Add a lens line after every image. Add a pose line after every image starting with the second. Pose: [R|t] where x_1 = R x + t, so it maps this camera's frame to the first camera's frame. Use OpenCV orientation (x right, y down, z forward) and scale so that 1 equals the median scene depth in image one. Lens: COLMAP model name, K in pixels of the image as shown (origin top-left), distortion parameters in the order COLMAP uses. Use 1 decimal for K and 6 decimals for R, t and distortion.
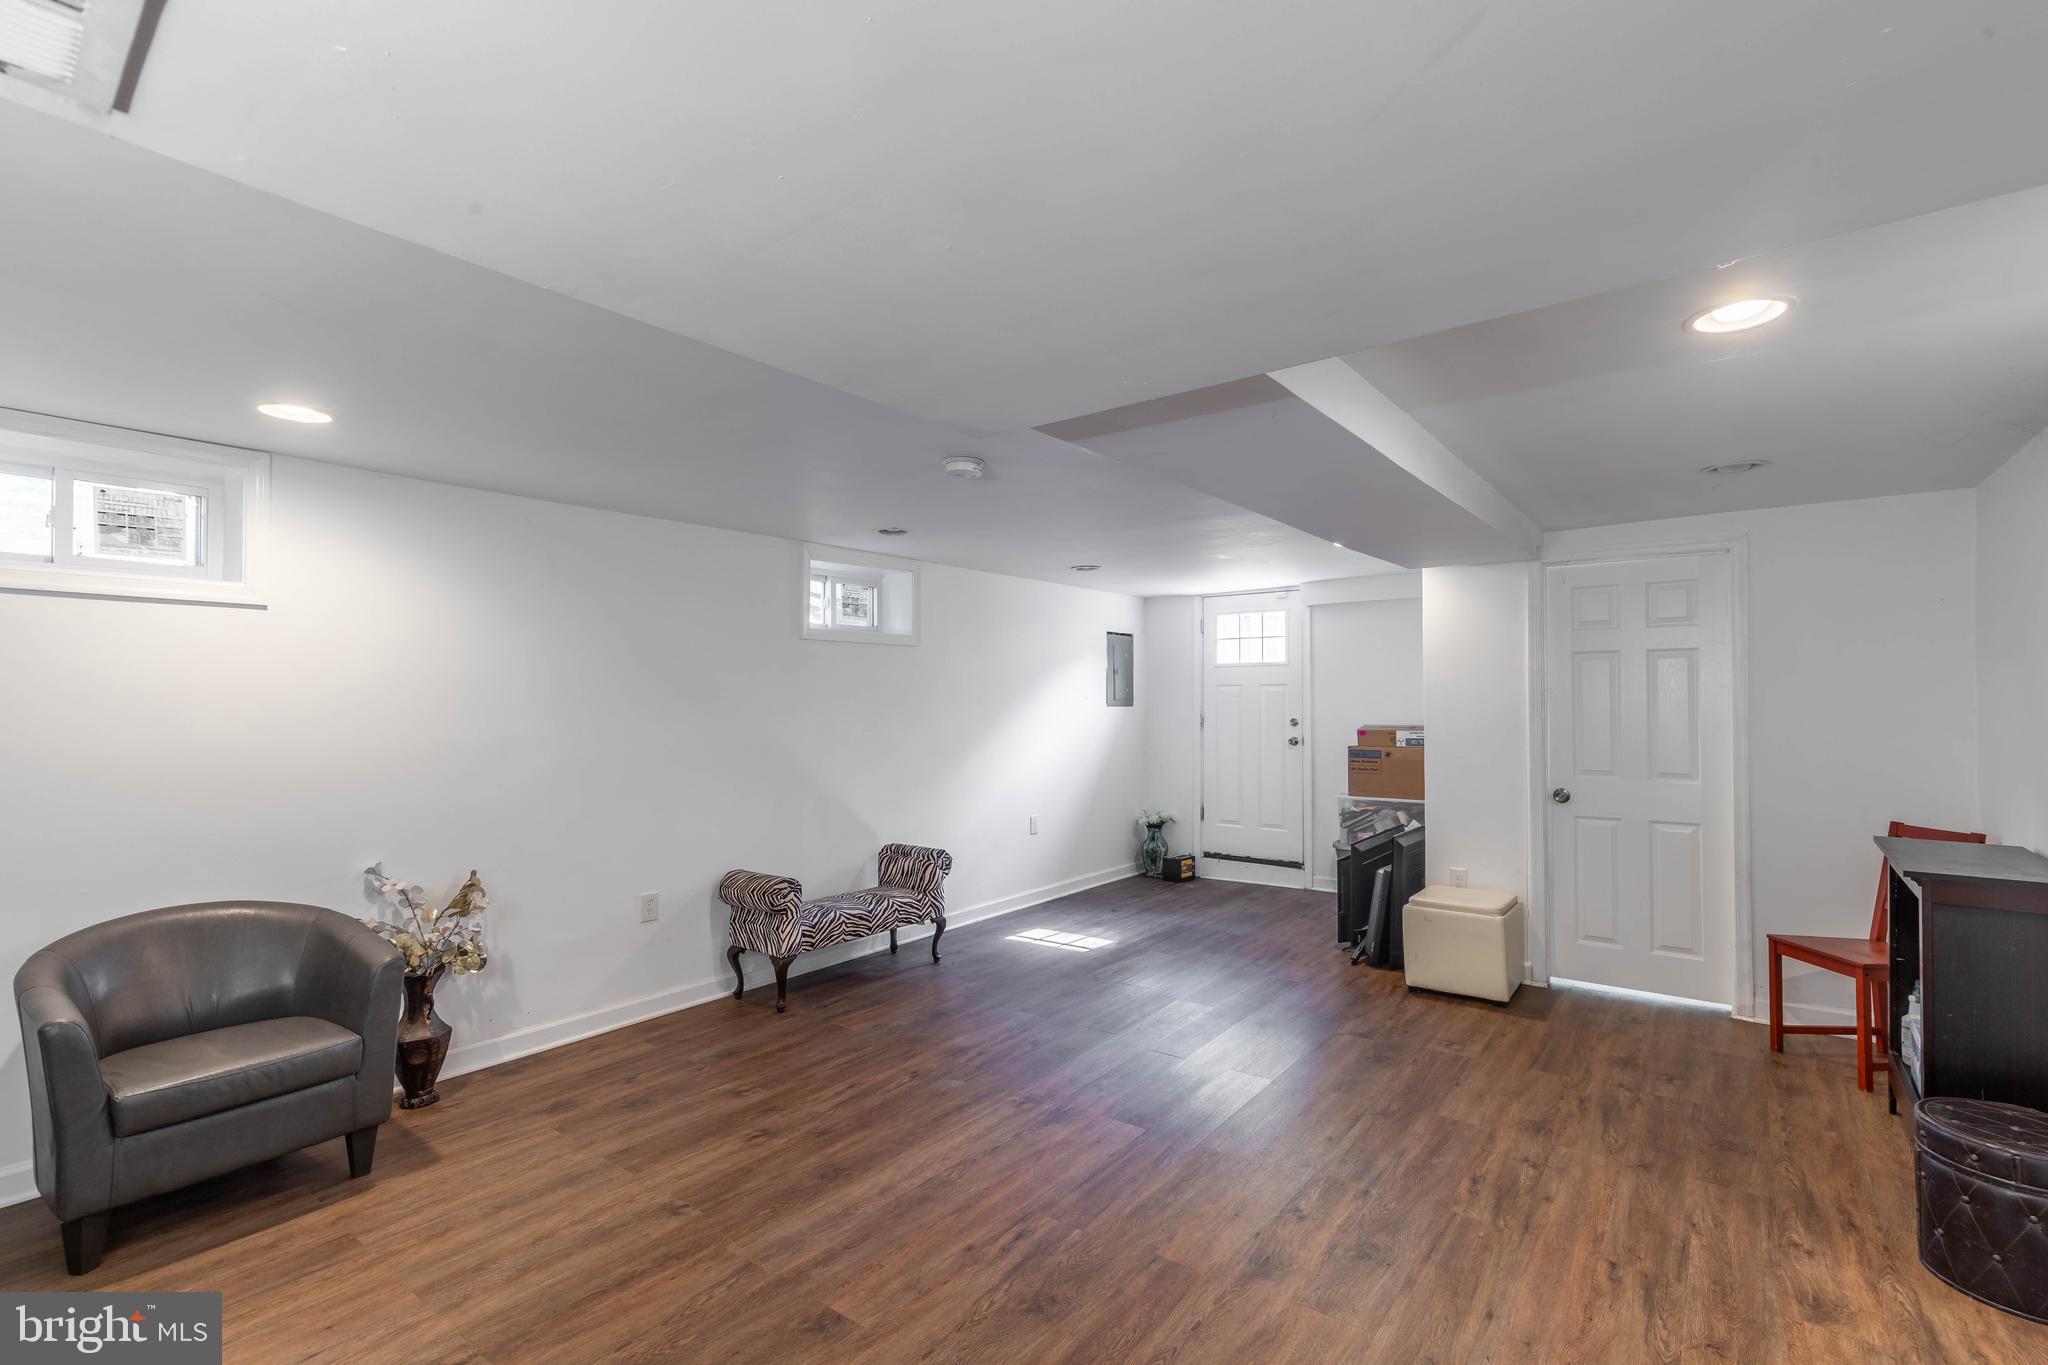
lens RADIAL K [[879.1, 0, 1016.5], [0, 879.1, 688.9], [0, 0, 1]] dist [0.000333, -0.000016]
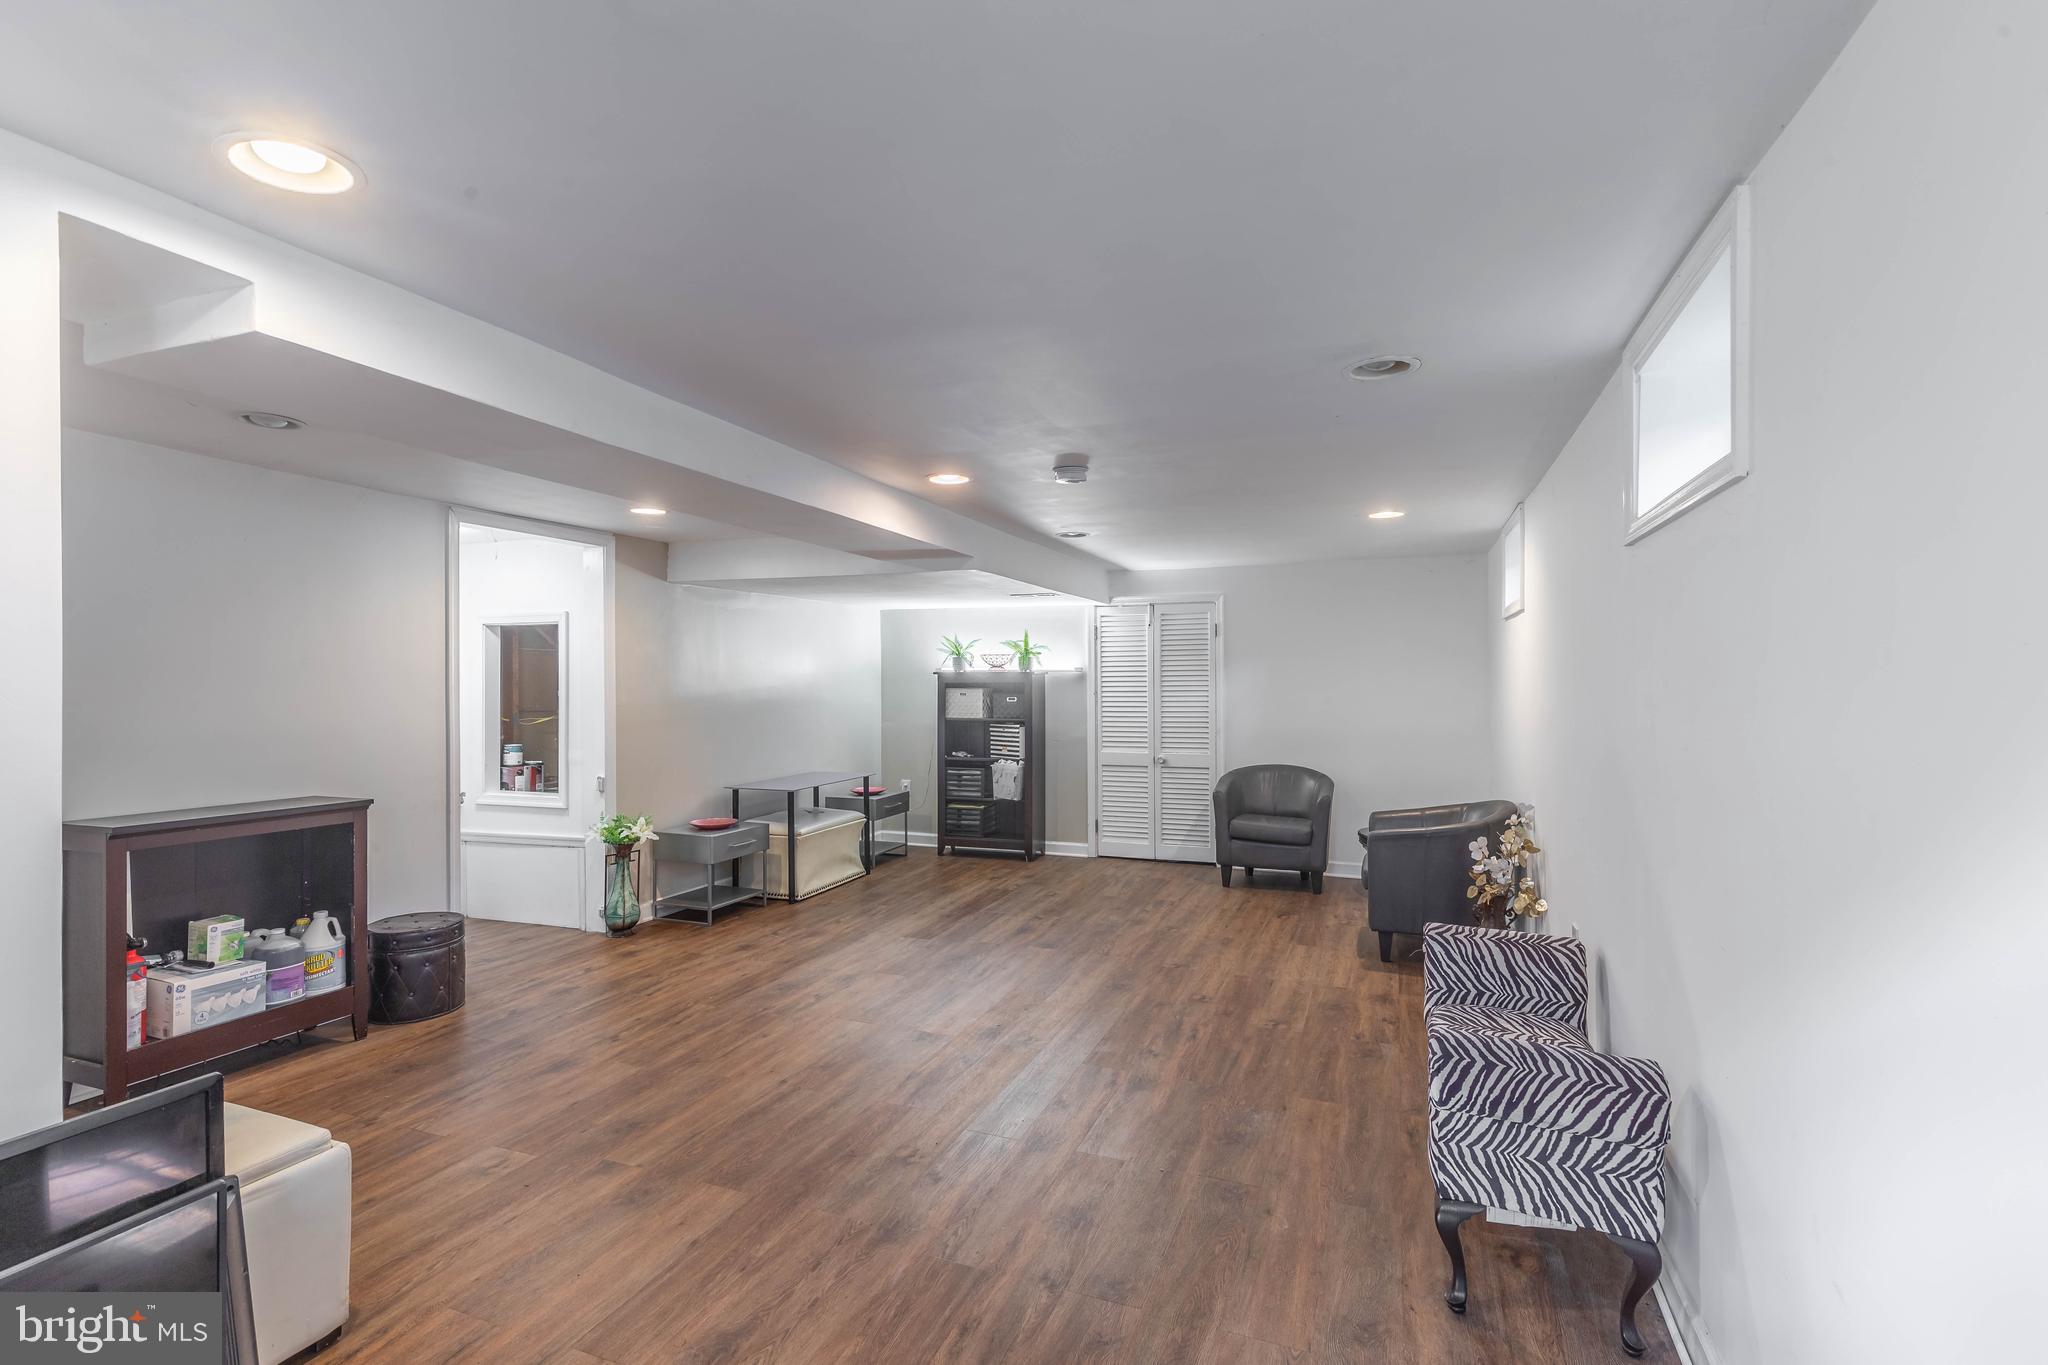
lens RADIAL K [[947.1, 0, 1027.9], [0, 947.1, 683.8], [0, 0, 1]] dist [0.019592, -0.001611]
pose [[-0.956093, 0.005358, -0.293016, 0.374461], [0.009084, 0.999894, -0.011358, 0.040672], [0.292924, -0.013521, -0.956040, 2.265701]]
